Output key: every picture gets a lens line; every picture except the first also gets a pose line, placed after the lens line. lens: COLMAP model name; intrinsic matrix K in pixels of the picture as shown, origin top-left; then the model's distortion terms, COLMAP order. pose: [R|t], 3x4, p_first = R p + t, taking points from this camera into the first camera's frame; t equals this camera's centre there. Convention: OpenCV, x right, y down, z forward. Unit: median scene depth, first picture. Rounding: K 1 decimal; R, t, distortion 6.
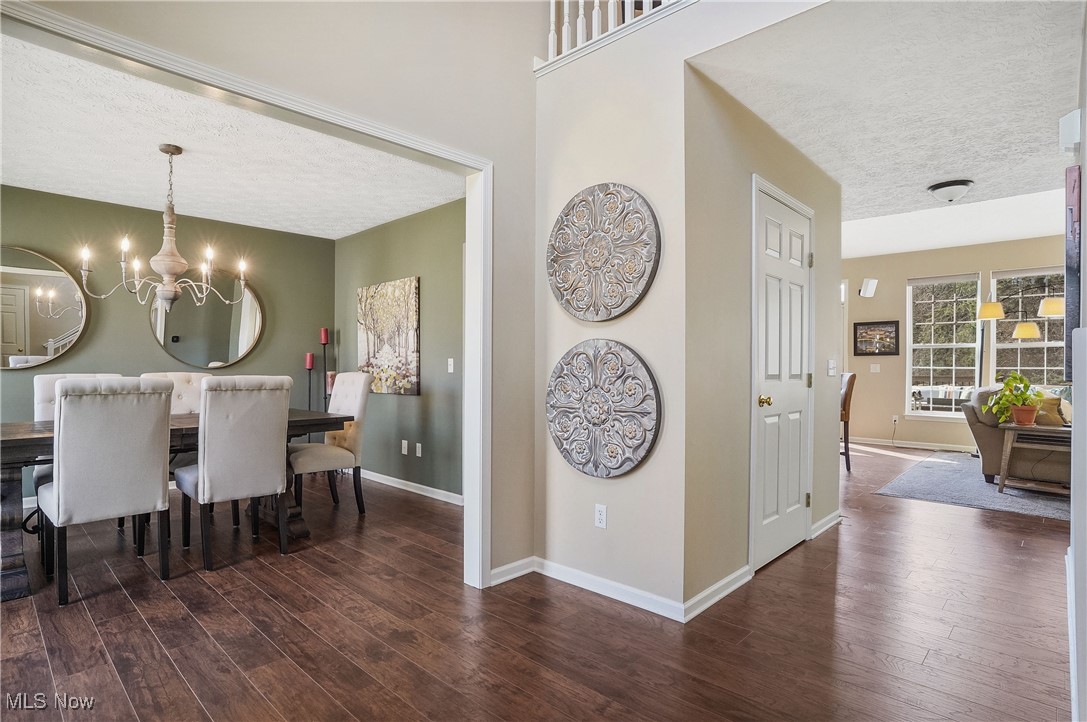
lens RADIAL K [[557.3, 0, 520.6], [0, 557.3, 371.8], [0, 0, 1]] dist [-0.064356, 0.044736]
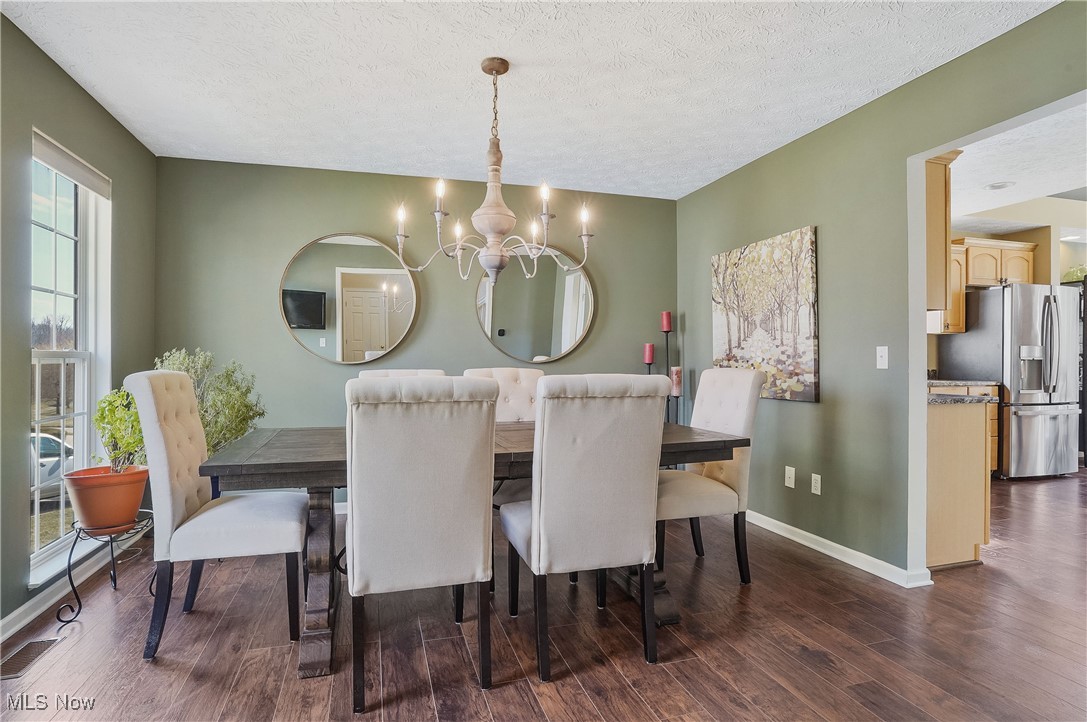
lens RADIAL K [[558.6, 0, 537.8], [0, 558.6, 358.9], [0, 0, 1]] dist [-0.002220, -0.000128]
pose [[0.878610, -0.005367, -0.477510, -0.158086], [-0.001051, 0.999913, -0.013172, -0.001056], [0.477539, 0.012075, 0.878528, 0.250343]]
